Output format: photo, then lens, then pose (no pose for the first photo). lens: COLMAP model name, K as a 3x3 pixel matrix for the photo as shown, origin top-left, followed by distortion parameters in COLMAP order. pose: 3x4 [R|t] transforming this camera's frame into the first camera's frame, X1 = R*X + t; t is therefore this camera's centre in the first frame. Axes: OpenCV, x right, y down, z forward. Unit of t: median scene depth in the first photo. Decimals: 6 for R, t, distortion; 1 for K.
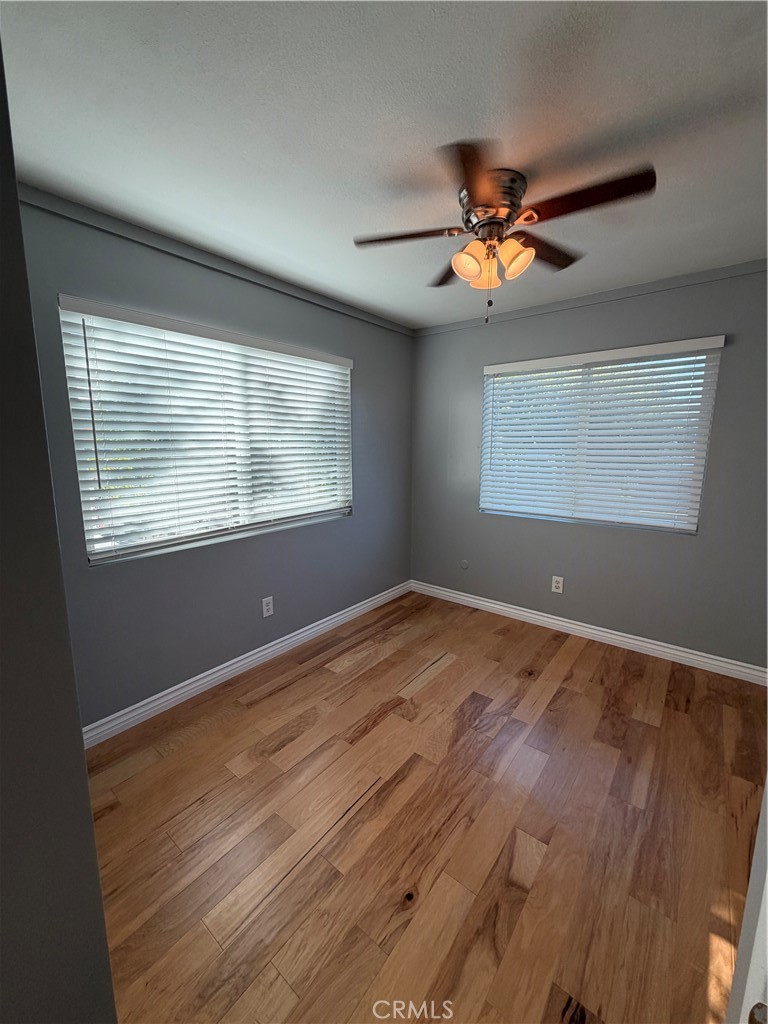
lens RADIAL K [[408.6, 0, 383.0], [0, 408.6, 508.2], [0, 0, 1]] dist [-0.000357, -0.000186]
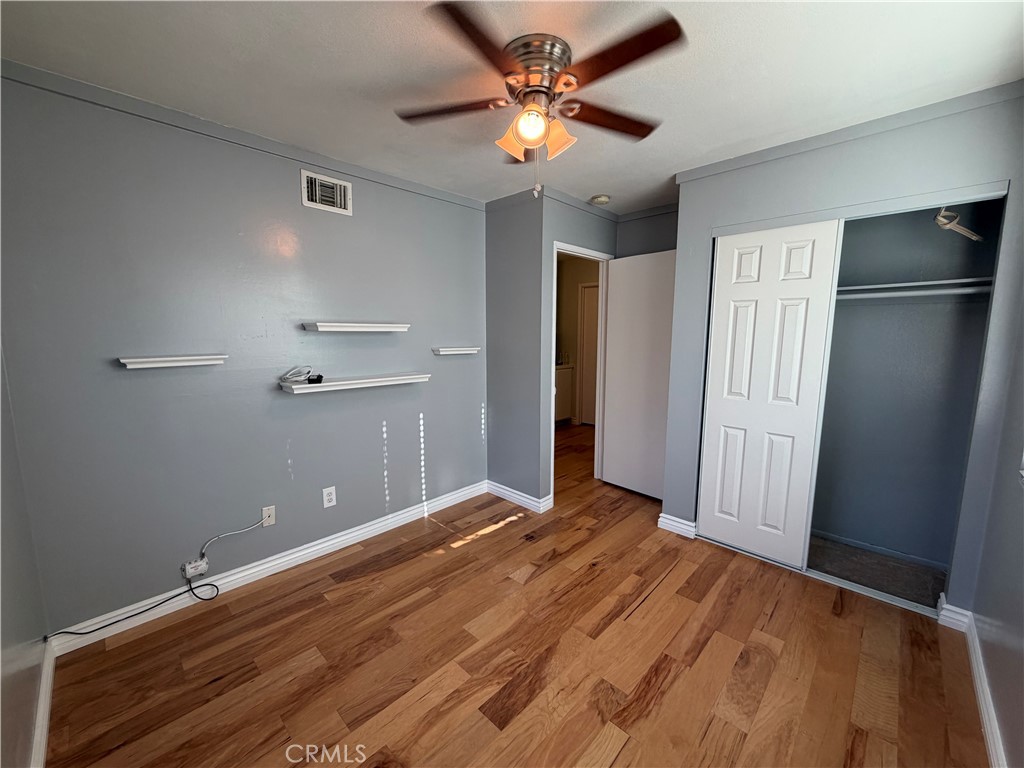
lens RADIAL K [[408.6, 0, 508.9], [0, 408.6, 385.0], [0, 0, 1]] dist [-0.000357, -0.000186]
pose [[-0.995388, -0.013048, 0.095038, 0.193428], [0.015150, 0.956892, 0.290049, -0.270863], [-0.094726, 0.290151, -0.952281, 1.739926]]
